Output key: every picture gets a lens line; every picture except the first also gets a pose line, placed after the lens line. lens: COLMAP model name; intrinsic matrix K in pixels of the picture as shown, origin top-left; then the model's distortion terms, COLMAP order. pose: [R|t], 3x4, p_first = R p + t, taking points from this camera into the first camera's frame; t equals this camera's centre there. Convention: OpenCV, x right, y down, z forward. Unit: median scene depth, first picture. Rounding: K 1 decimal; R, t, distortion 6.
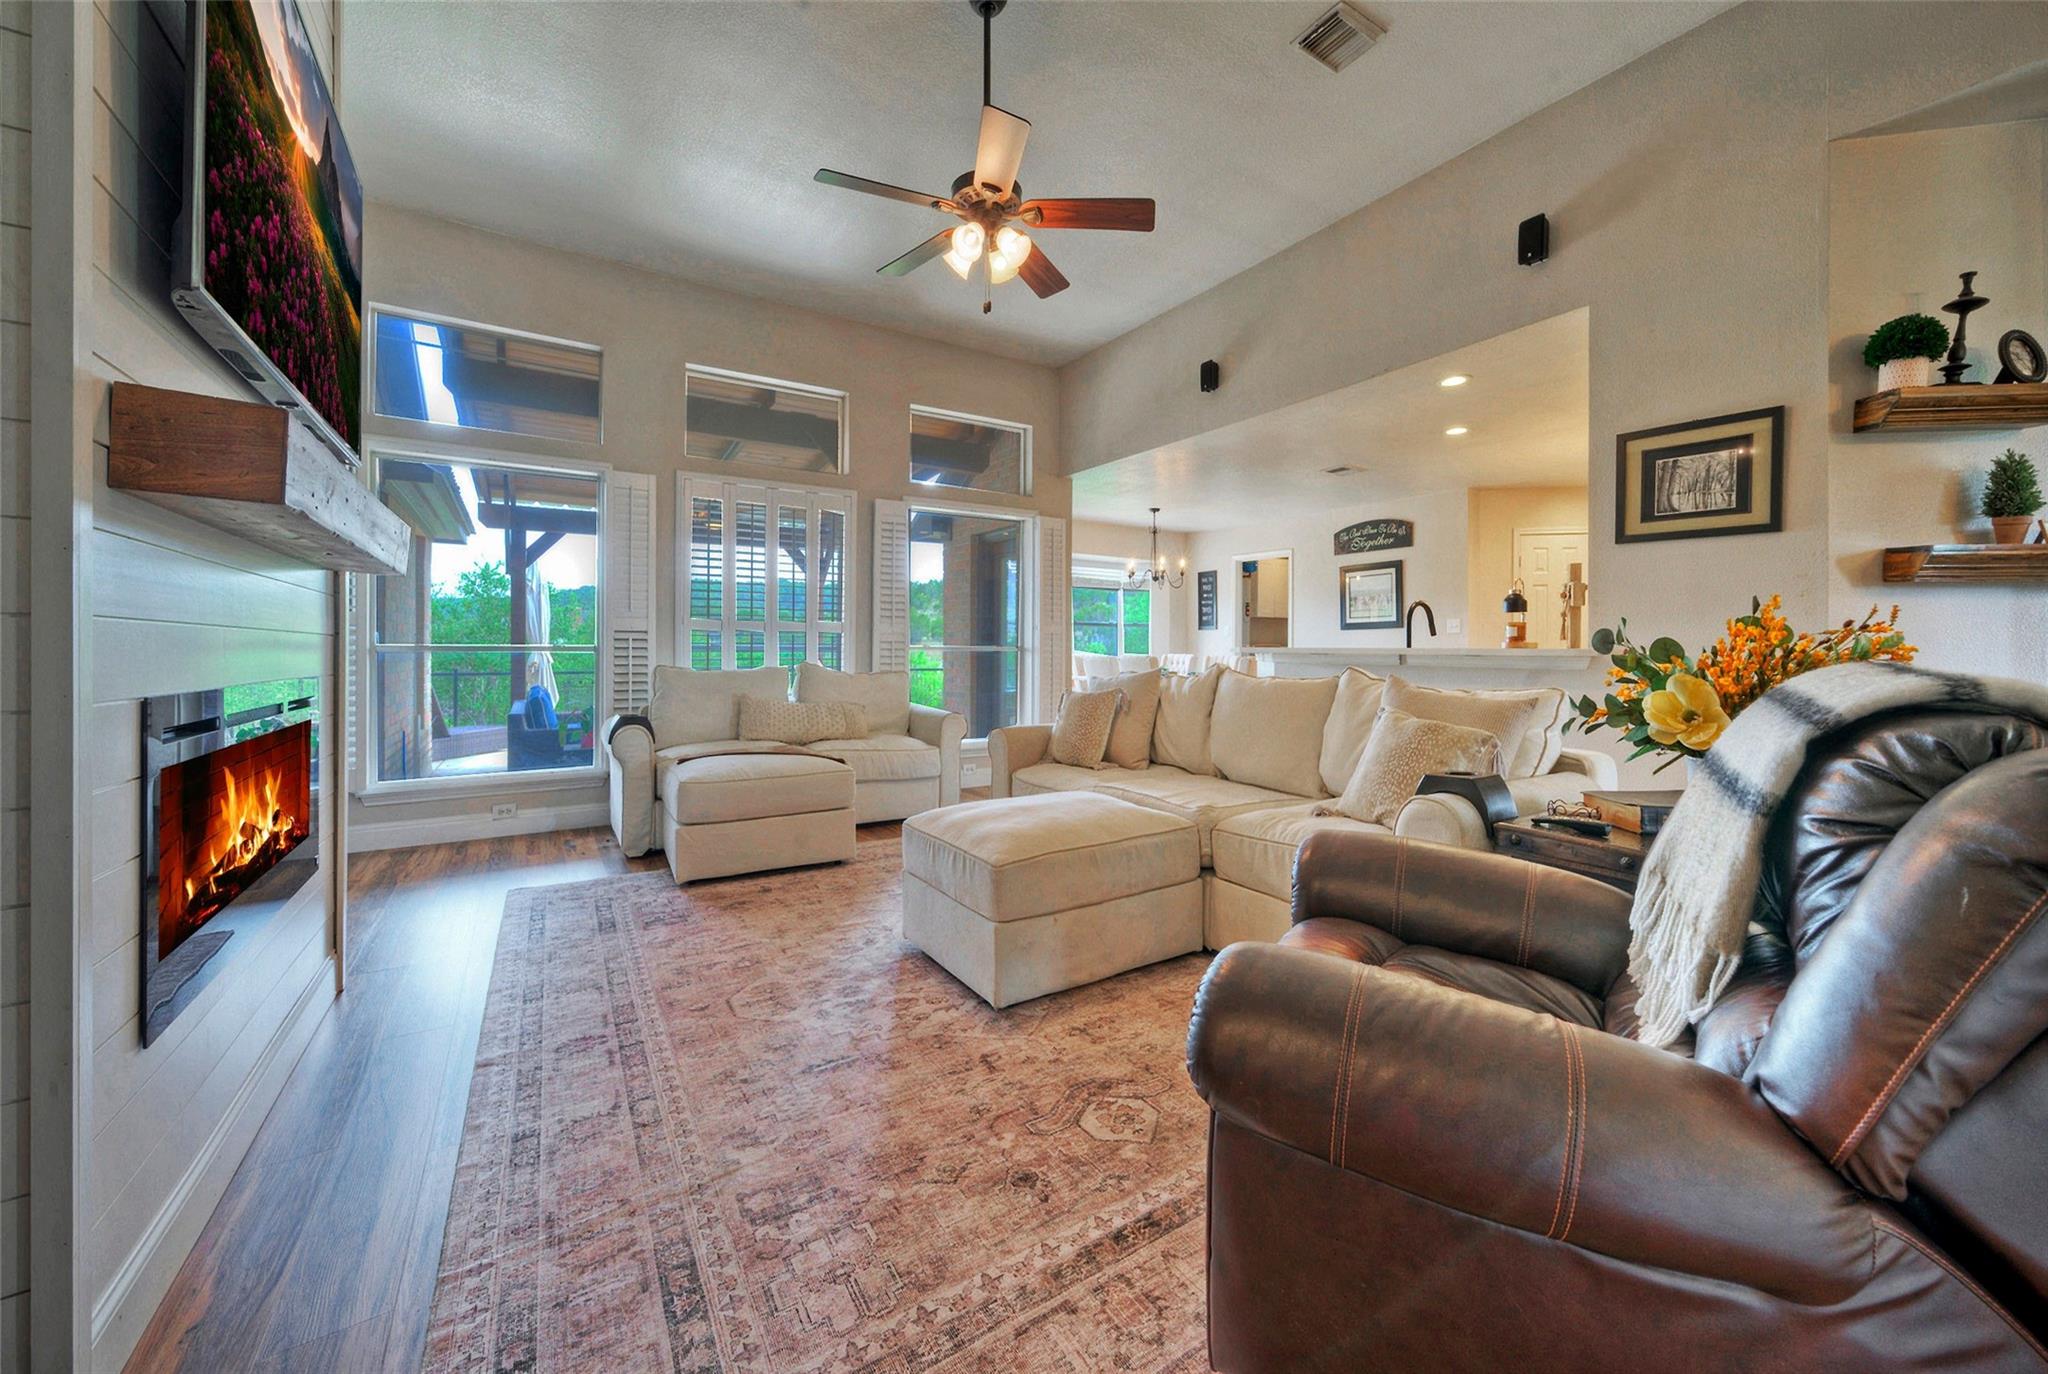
lens RADIAL K [[764.1, 0, 1013.6], [0, 764.1, 646.4], [0, 0, 1]] dist [-0.000162, 0.000560]
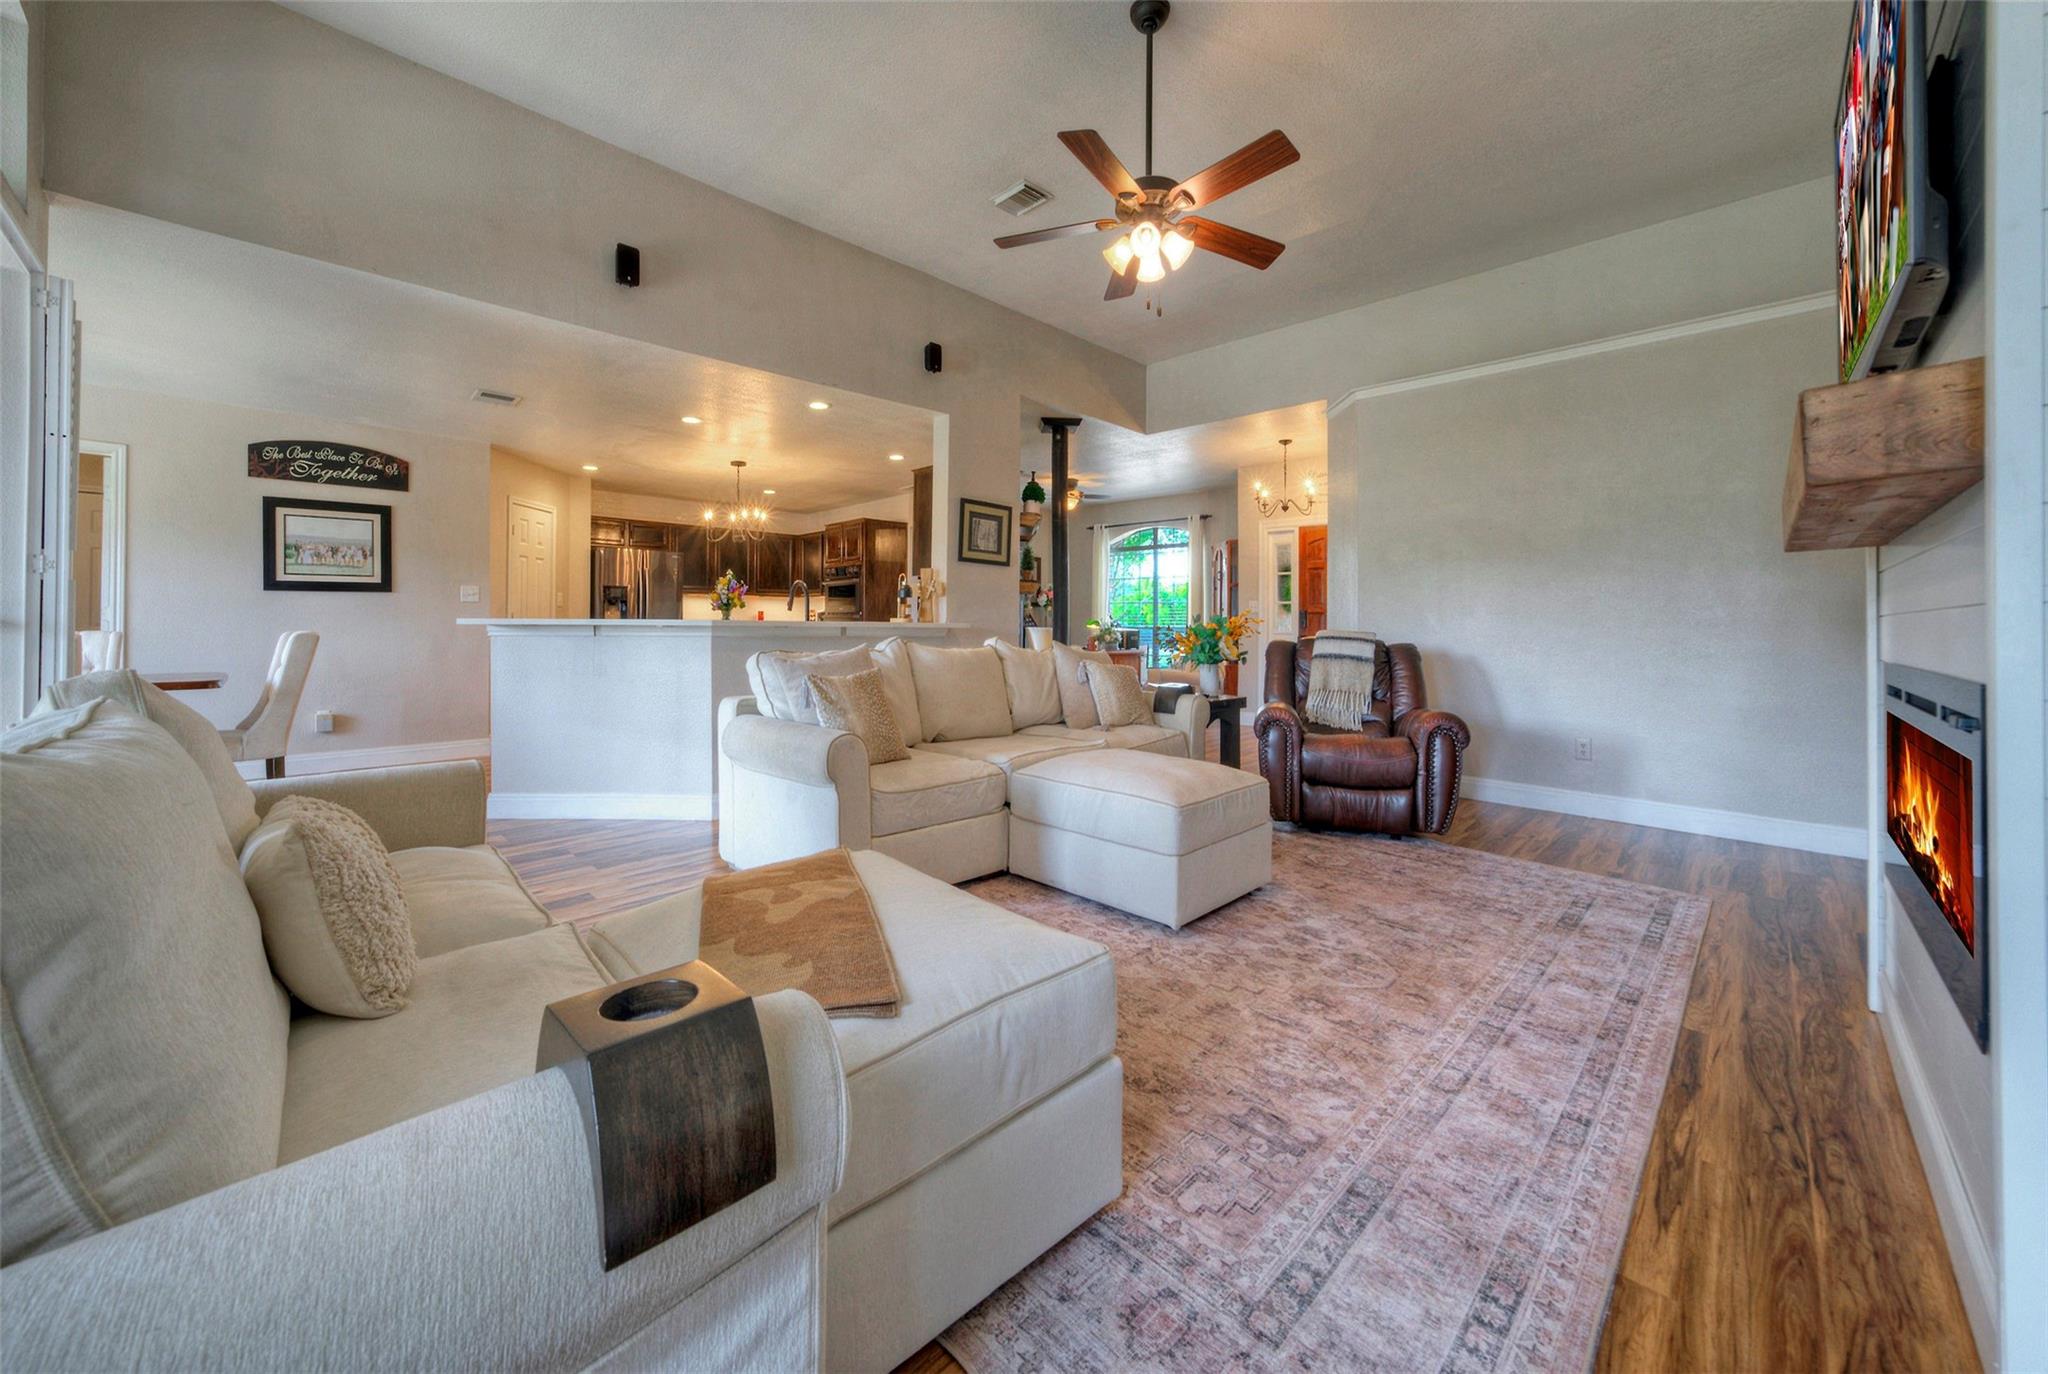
lens RADIAL K [[764.1, 0, 1014.9], [0, 764.1, 611.2], [0, 0, 1]] dist [-0.000162, 0.000560]
pose [[-0.229323, 0.011191, 0.973286, -0.722859], [-0.006604, 0.999893, -0.013053, 0.001097], [-0.973328, -0.009421, -0.229224, 1.002779]]
